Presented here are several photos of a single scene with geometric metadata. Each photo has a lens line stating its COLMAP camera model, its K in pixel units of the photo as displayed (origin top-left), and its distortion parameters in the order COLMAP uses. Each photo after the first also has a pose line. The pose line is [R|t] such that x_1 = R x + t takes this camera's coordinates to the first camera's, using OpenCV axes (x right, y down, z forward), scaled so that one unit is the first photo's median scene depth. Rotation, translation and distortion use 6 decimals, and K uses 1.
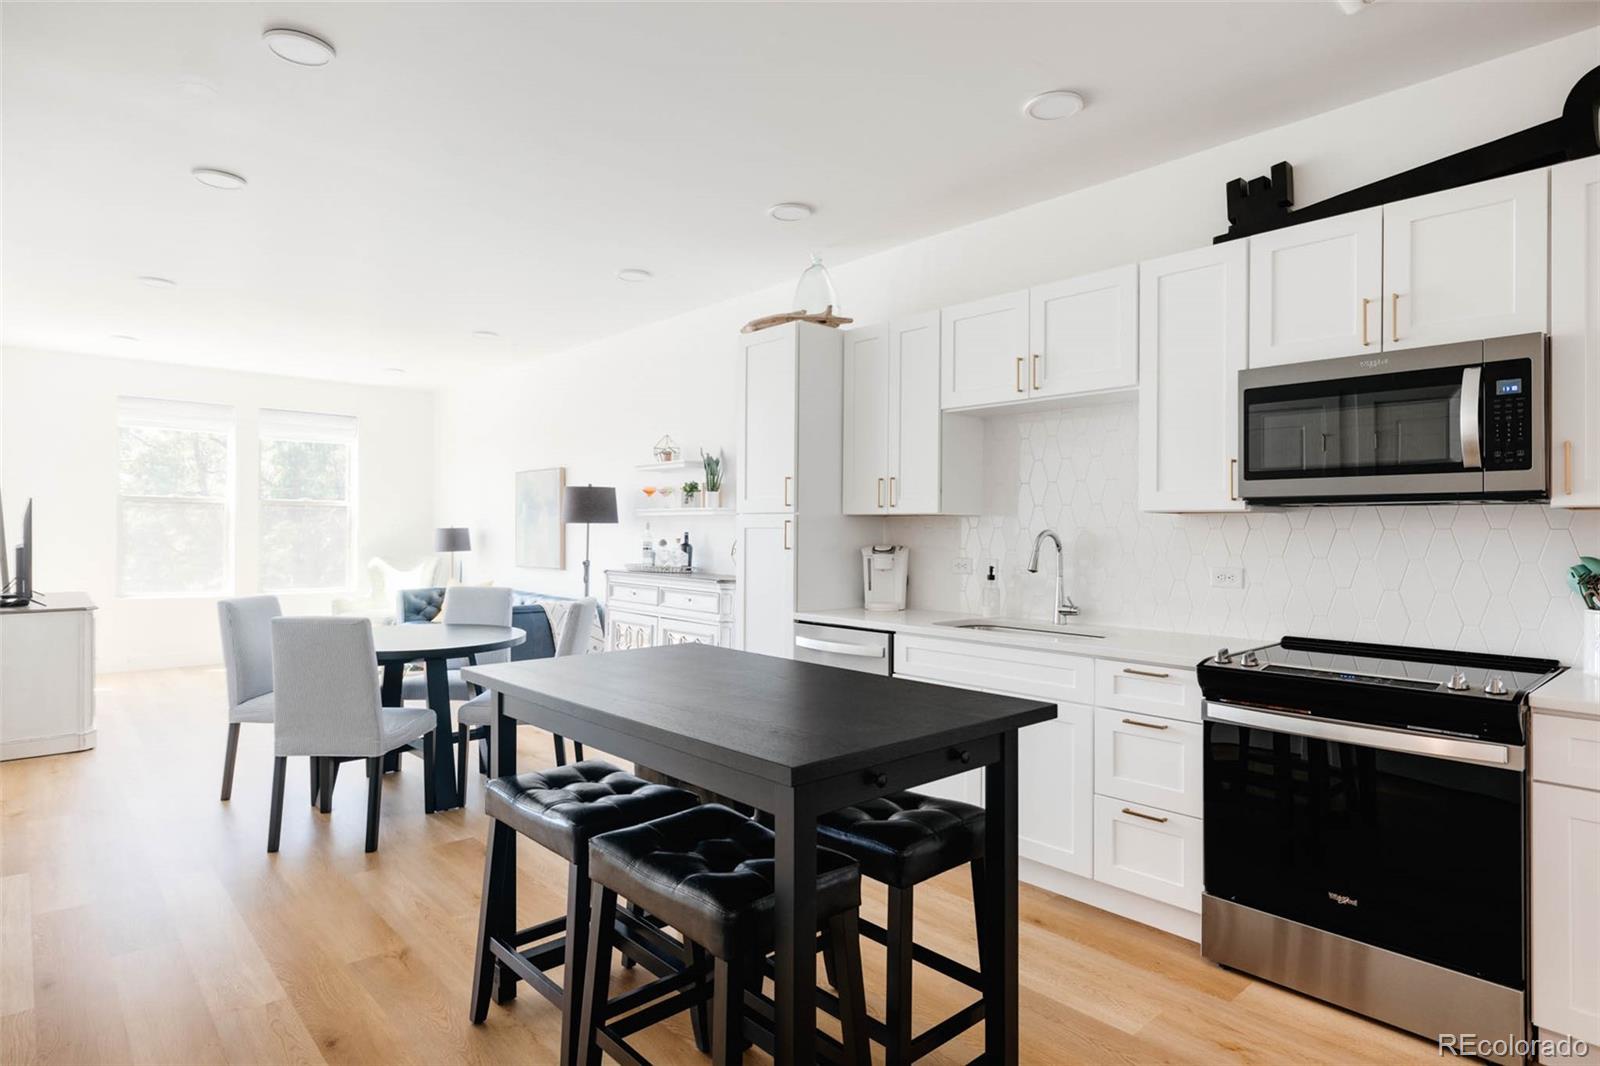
lens RADIAL K [[892.3, 0, 798.2], [0, 892.3, 525.3], [0, 0, 1]] dist [0.012179, -0.002255]
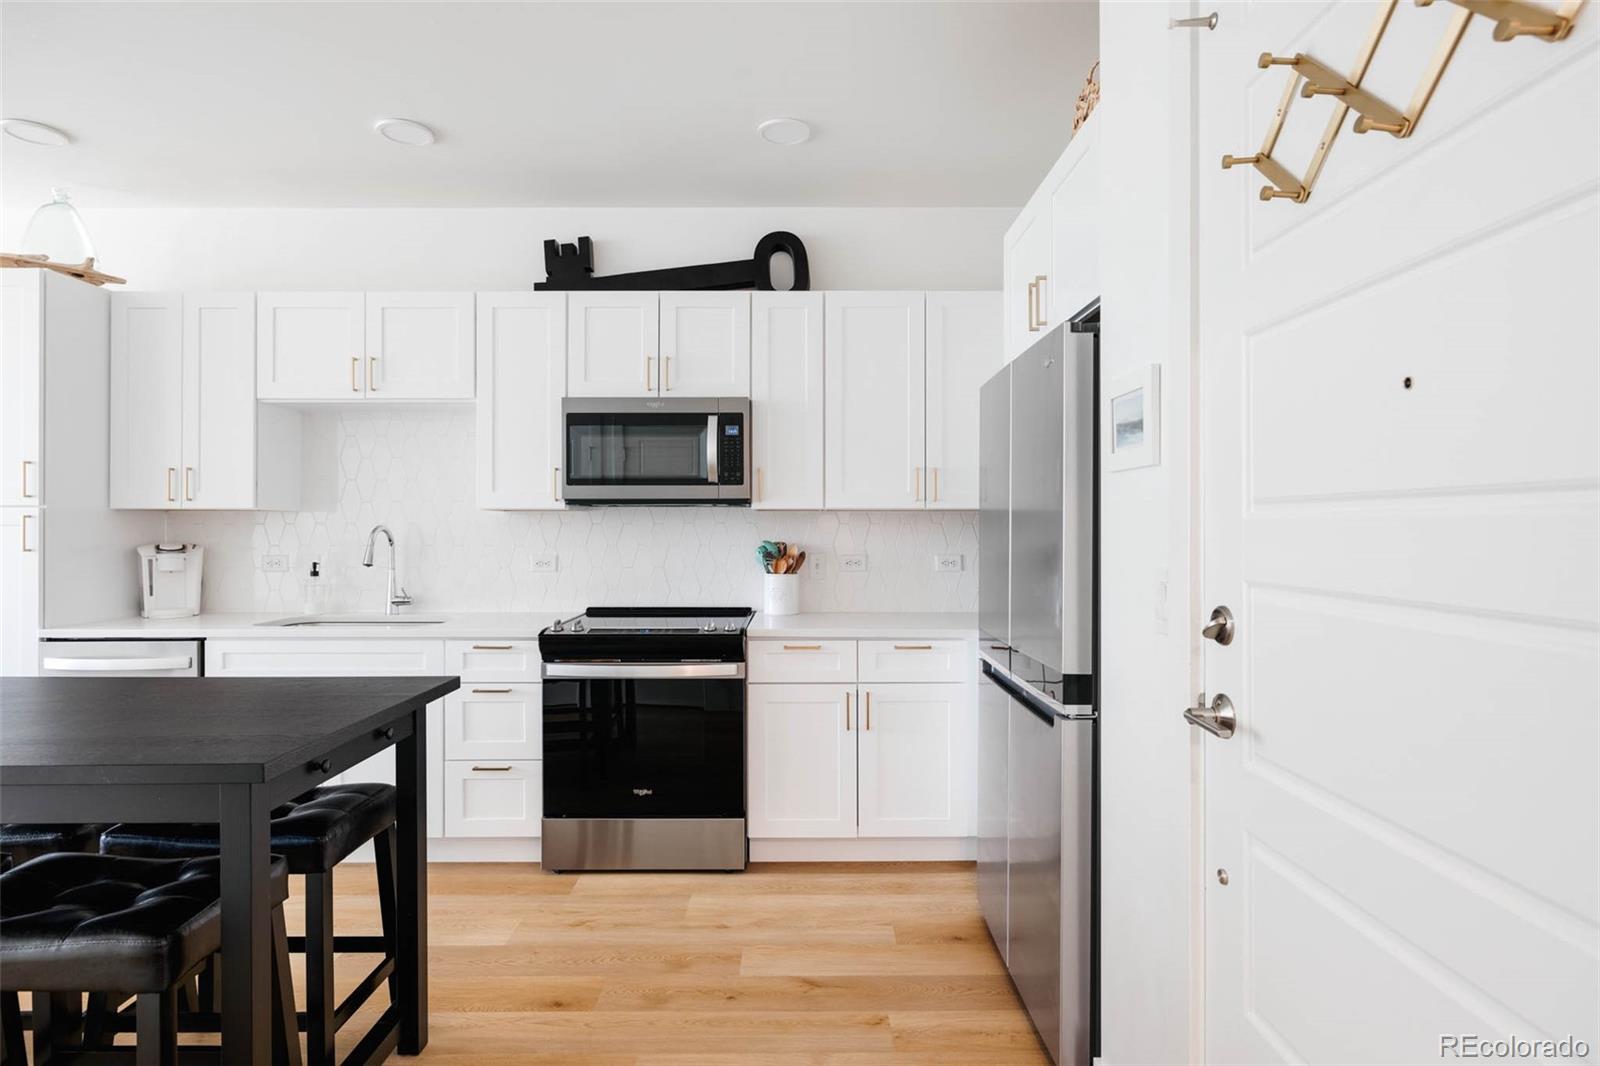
lens RADIAL K [[892.3, 0, 794.3], [0, 892.3, 527.5], [0, 0, 1]] dist [0.012179, -0.002255]
pose [[0.665654, -0.008603, 0.746211, -0.227549], [-0.000016, 0.999933, 0.011542, -0.005542], [-0.746260, -0.007695, 0.665610, -0.075743]]
